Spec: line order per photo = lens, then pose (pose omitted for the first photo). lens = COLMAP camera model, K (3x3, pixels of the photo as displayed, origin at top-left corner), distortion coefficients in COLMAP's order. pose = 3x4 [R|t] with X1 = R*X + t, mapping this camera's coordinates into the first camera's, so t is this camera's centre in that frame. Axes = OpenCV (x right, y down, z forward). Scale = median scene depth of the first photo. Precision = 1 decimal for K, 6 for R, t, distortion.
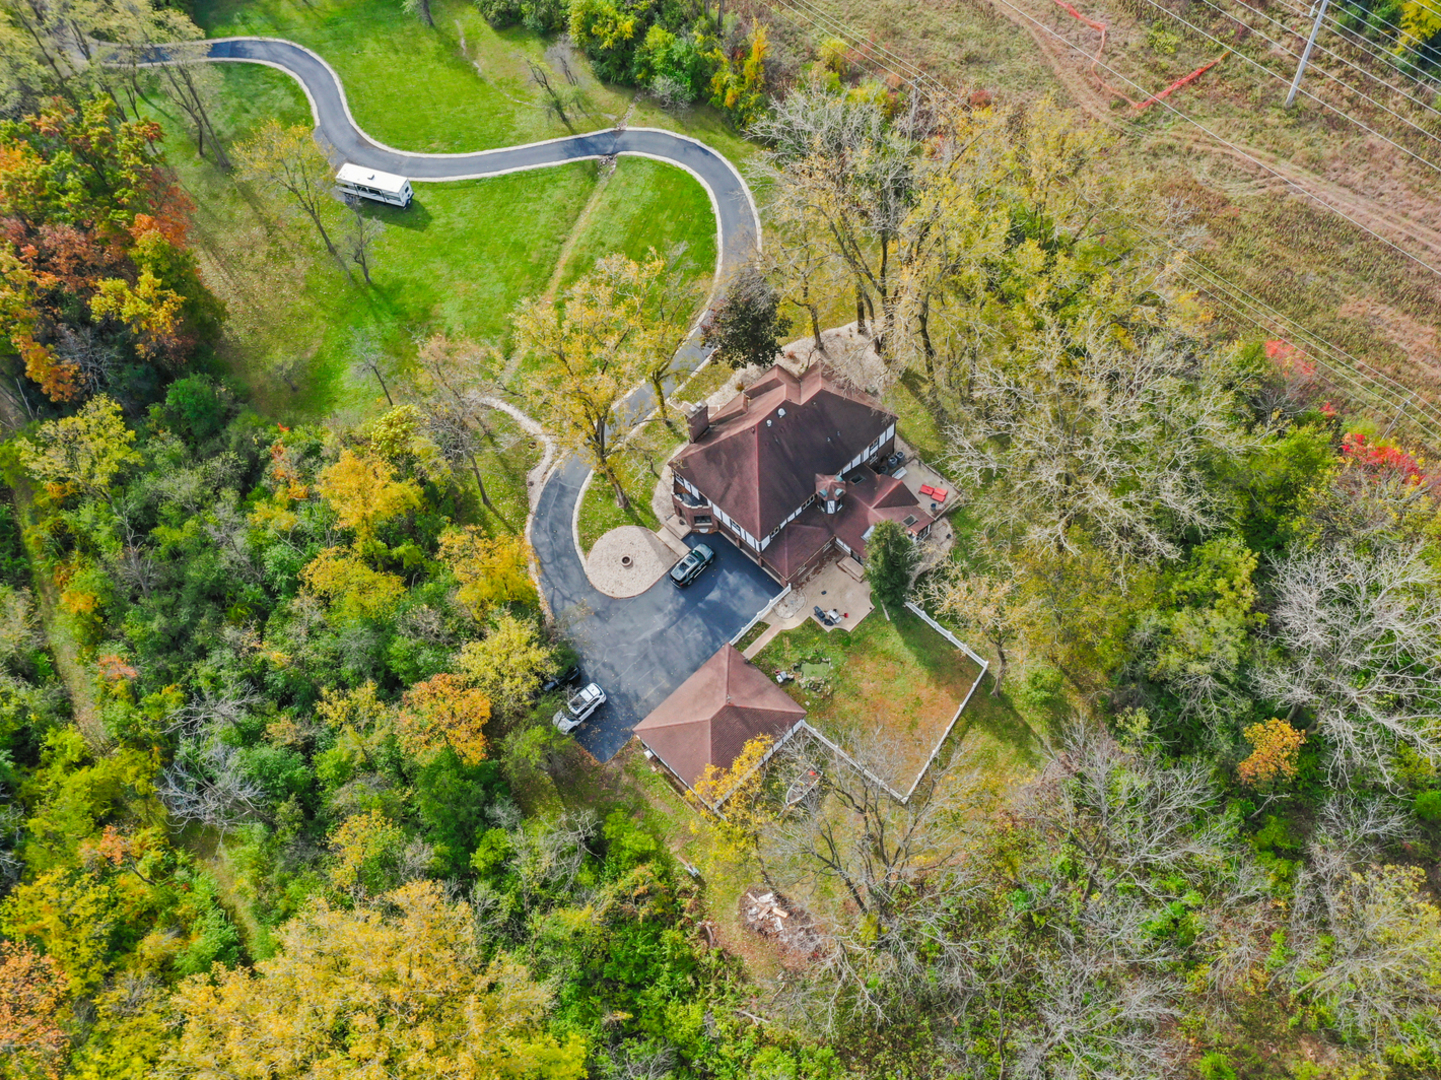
lens RADIAL K [[1338.0, 0, 718.9], [0, 1338.0, 540.9], [0, 0, 1]] dist [0.008029, 0.000000]
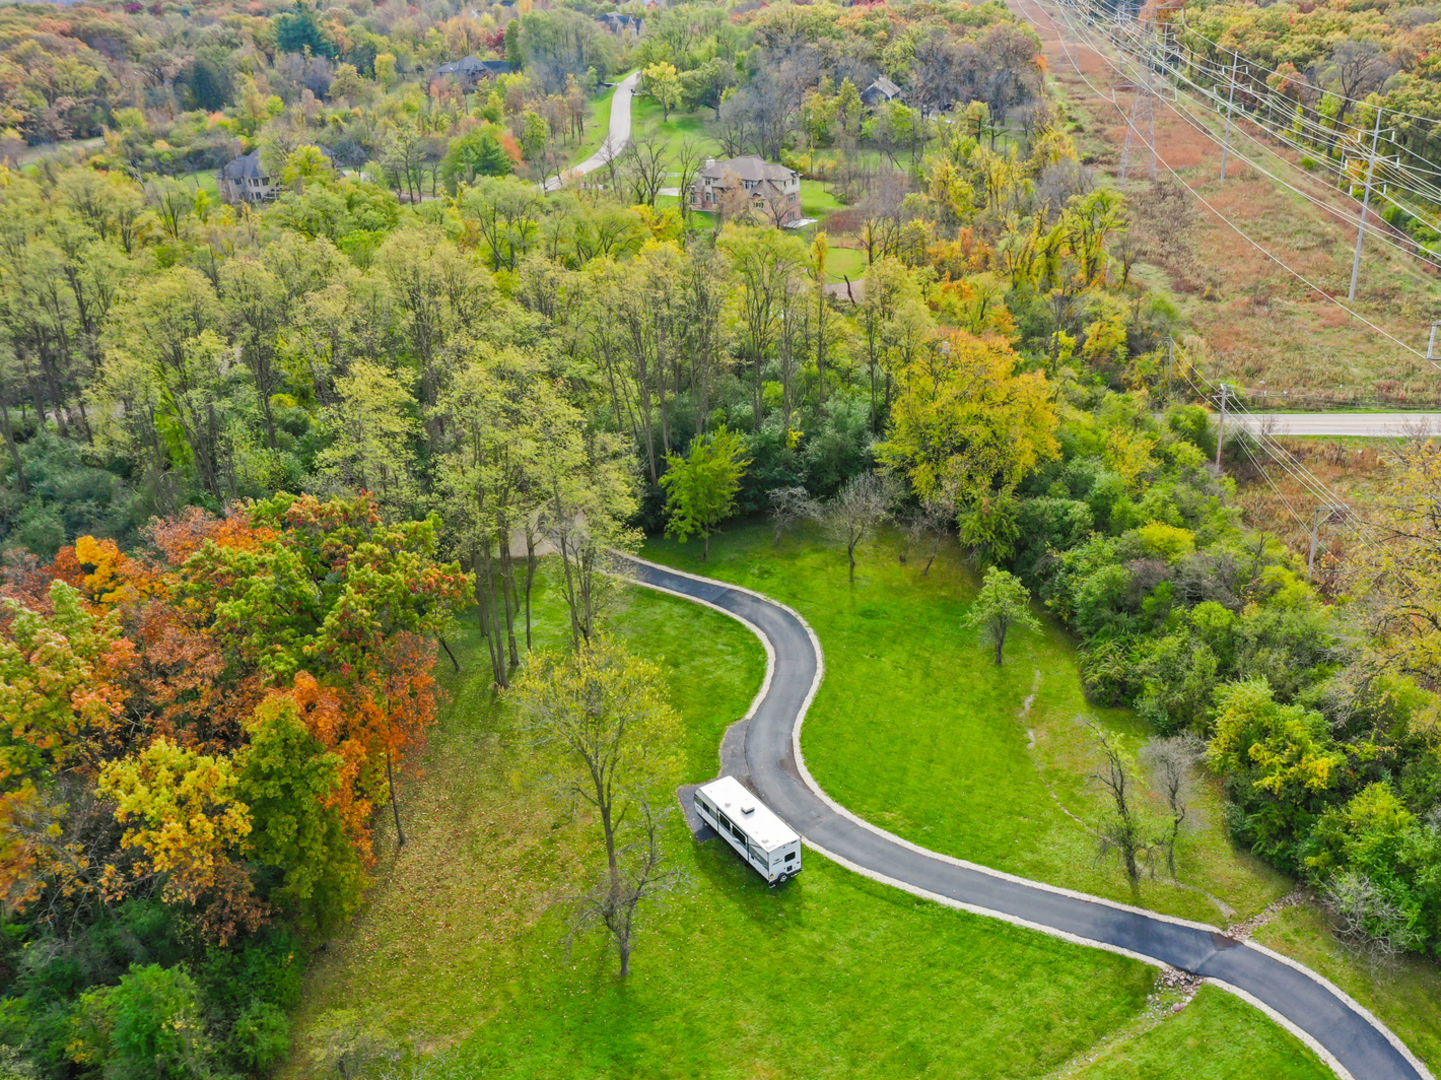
lens RADIAL K [[1338.0, 0, 720.4], [0, 1338.0, 539.6], [0, 0, 1]] dist [0.008029, 0.000000]
pose [[0.802565, 0.287878, -0.522509, -0.010157], [-0.519420, 0.767990, -0.374694, -0.140621], [0.293416, 0.572118, 0.765891, 0.494399]]
